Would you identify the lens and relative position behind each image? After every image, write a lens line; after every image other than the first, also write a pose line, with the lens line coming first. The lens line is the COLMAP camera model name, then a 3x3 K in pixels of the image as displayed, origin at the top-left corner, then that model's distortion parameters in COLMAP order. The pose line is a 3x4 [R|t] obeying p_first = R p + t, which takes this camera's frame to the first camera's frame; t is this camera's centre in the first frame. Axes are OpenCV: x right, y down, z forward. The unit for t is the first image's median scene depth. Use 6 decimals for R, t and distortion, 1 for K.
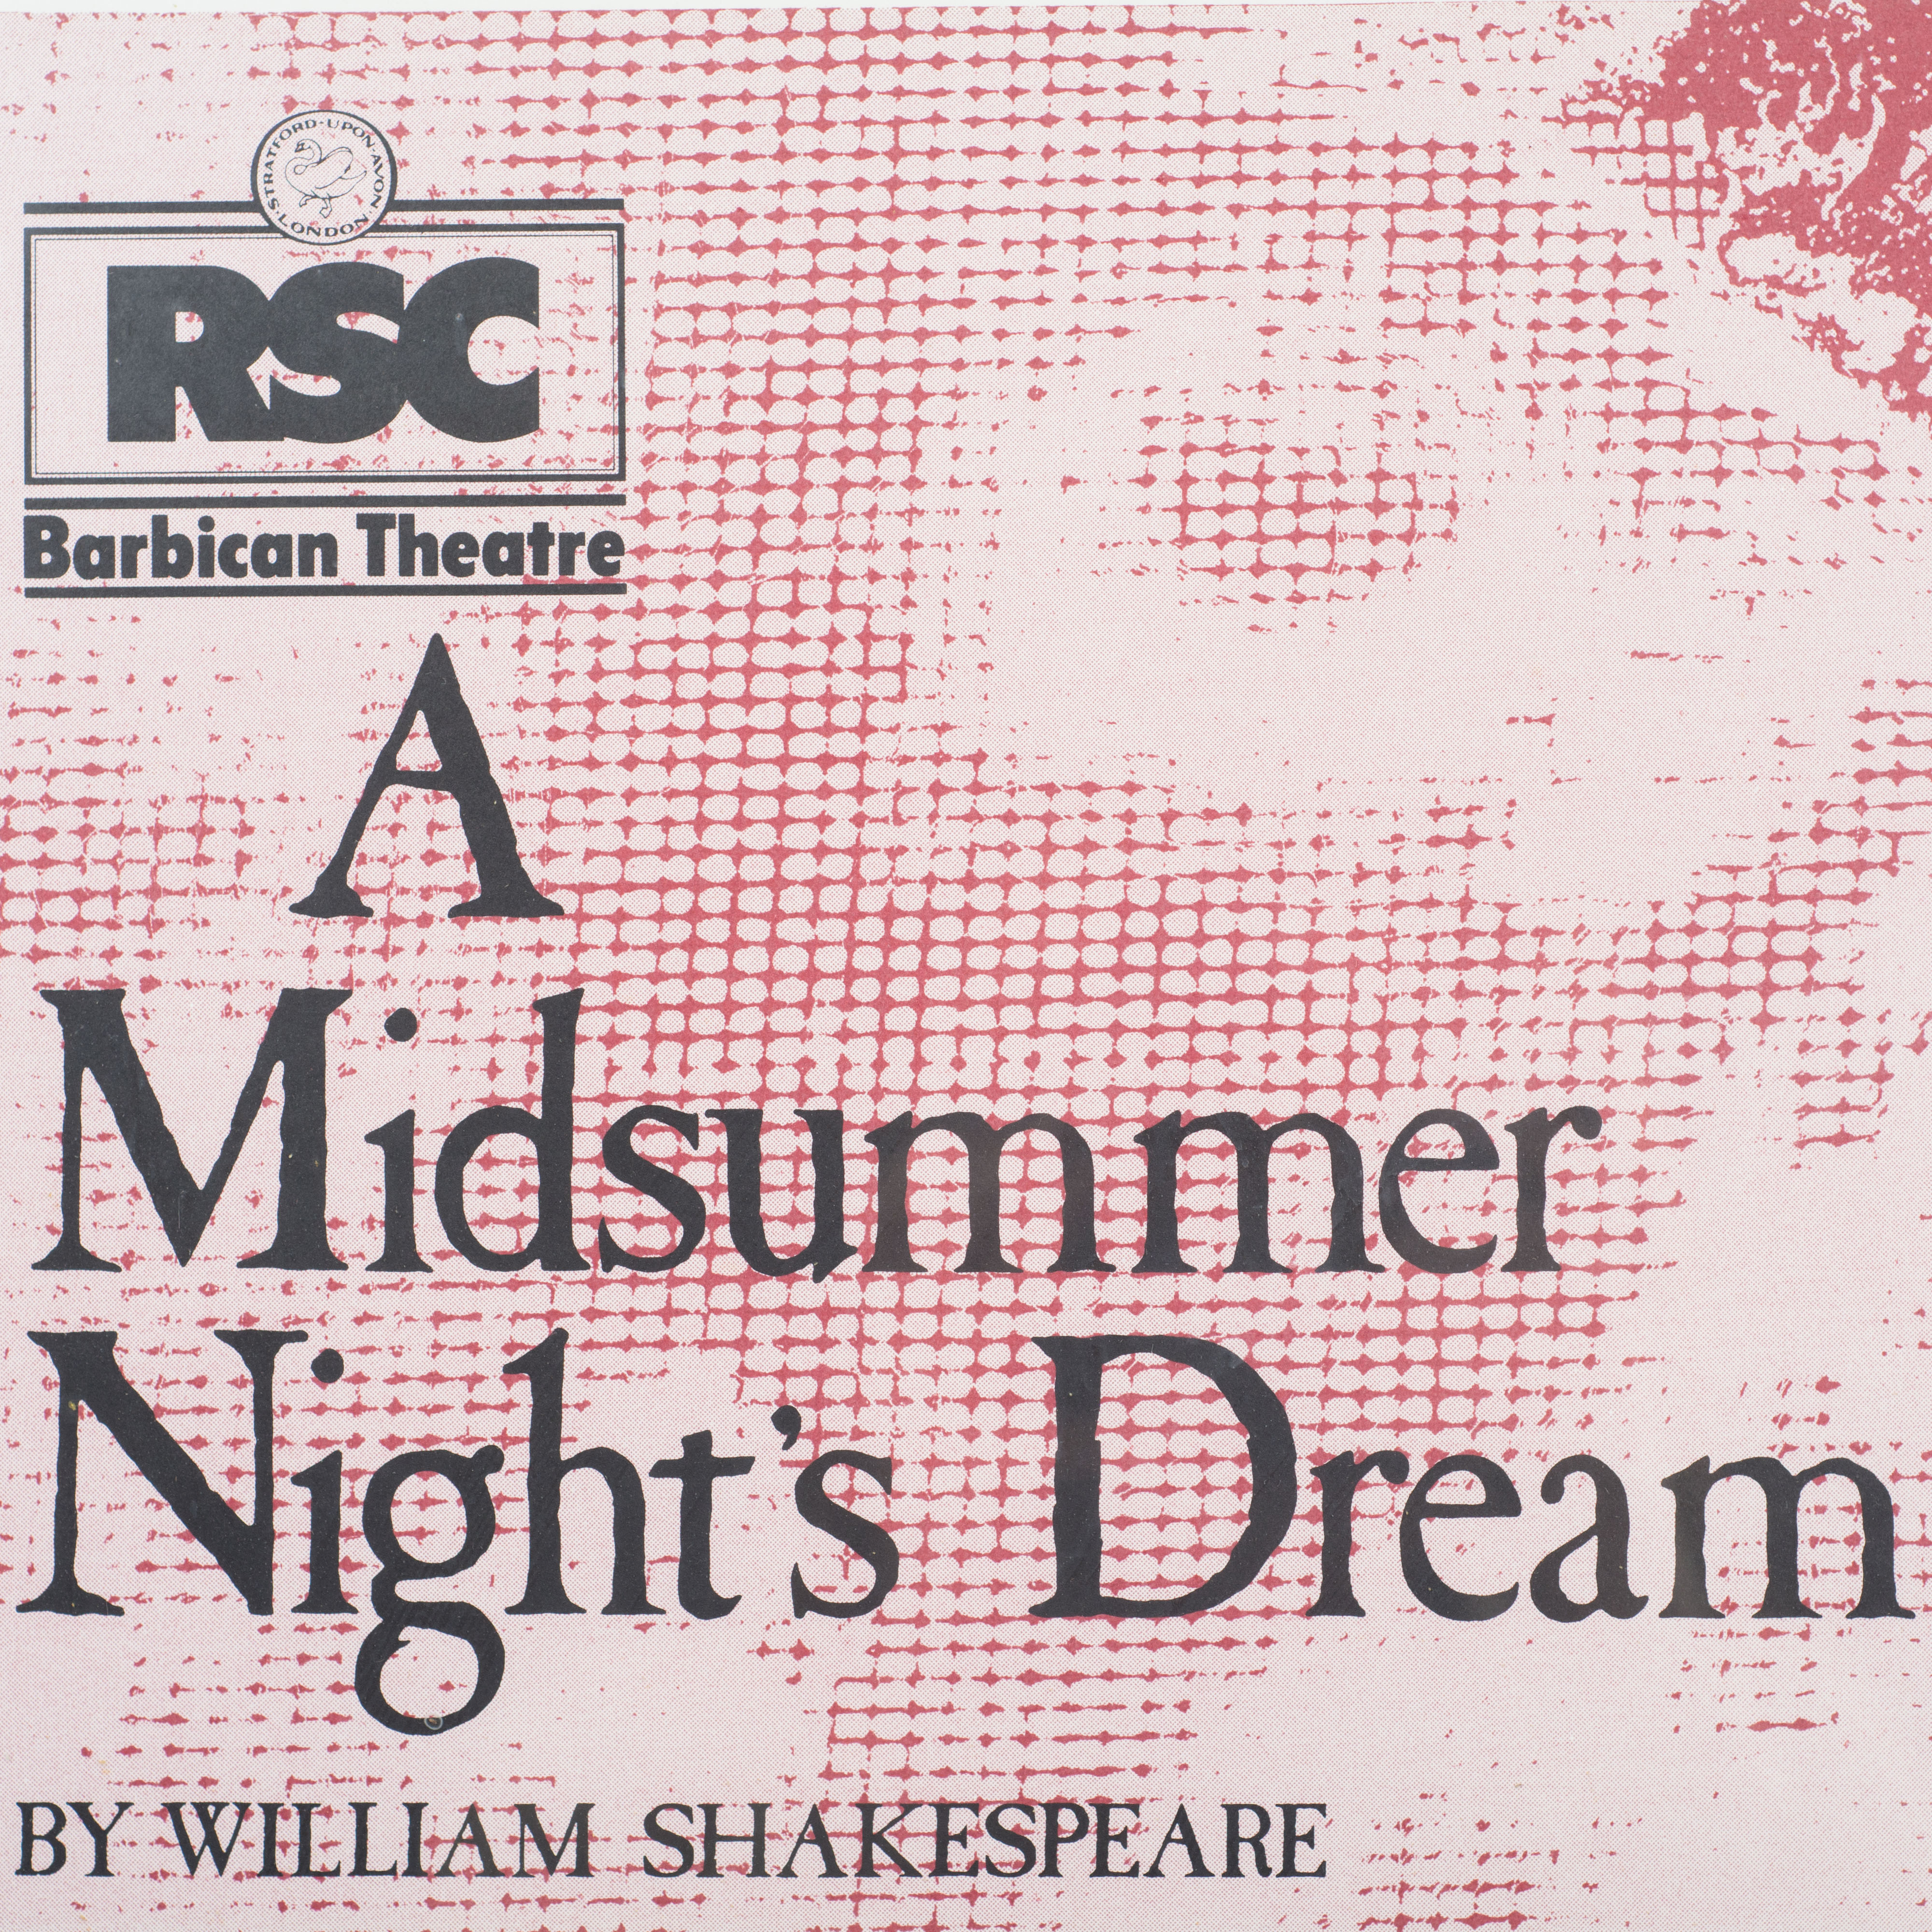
lens RADIAL K [[5584.2, 0, 953.9], [0, 5584.2, 975.3], [0, 0, 1]] dist [-0.002253, 0.000000]
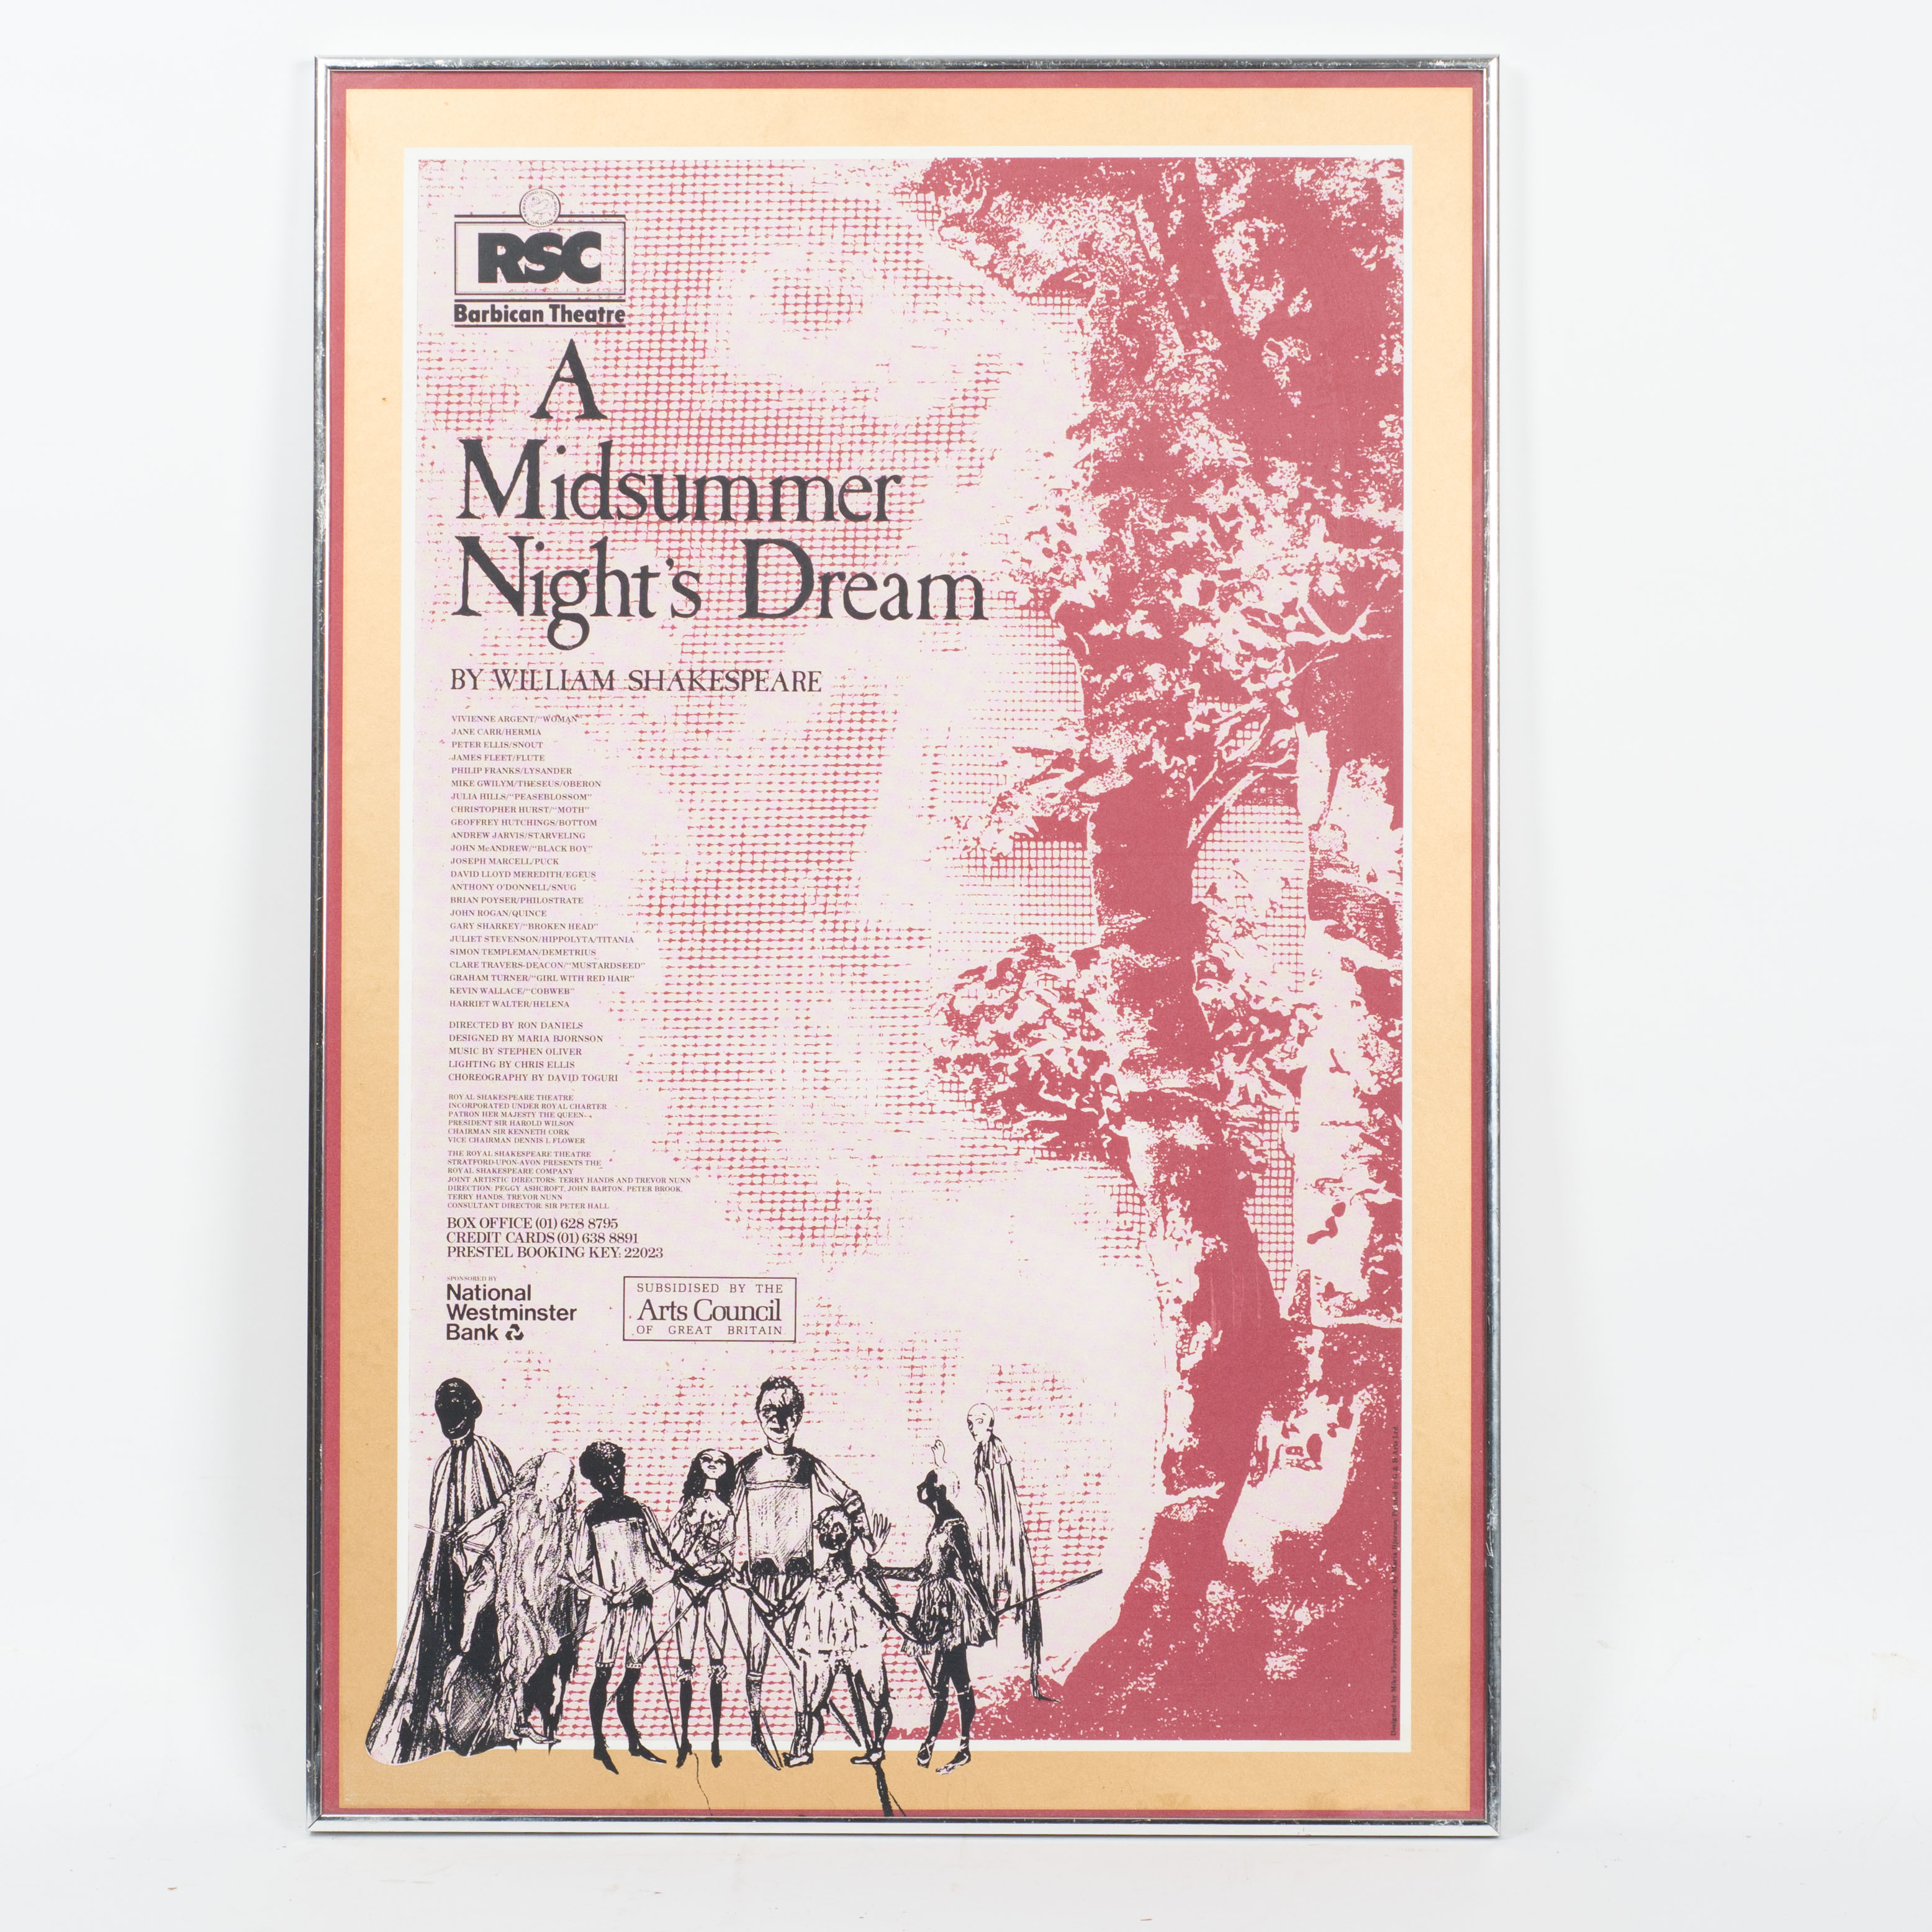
lens RADIAL K [[5584.2, 0, 978.2], [0, 5584.2, 961.4], [0, 0, 1]] dist [-0.002253, 0.000000]
pose [[0.999936, 0.007083, -0.008866, 0.197480], [-0.006896, 0.999757, 0.020937, 0.255931], [0.009012, -0.020874, 0.999741, -2.524133]]
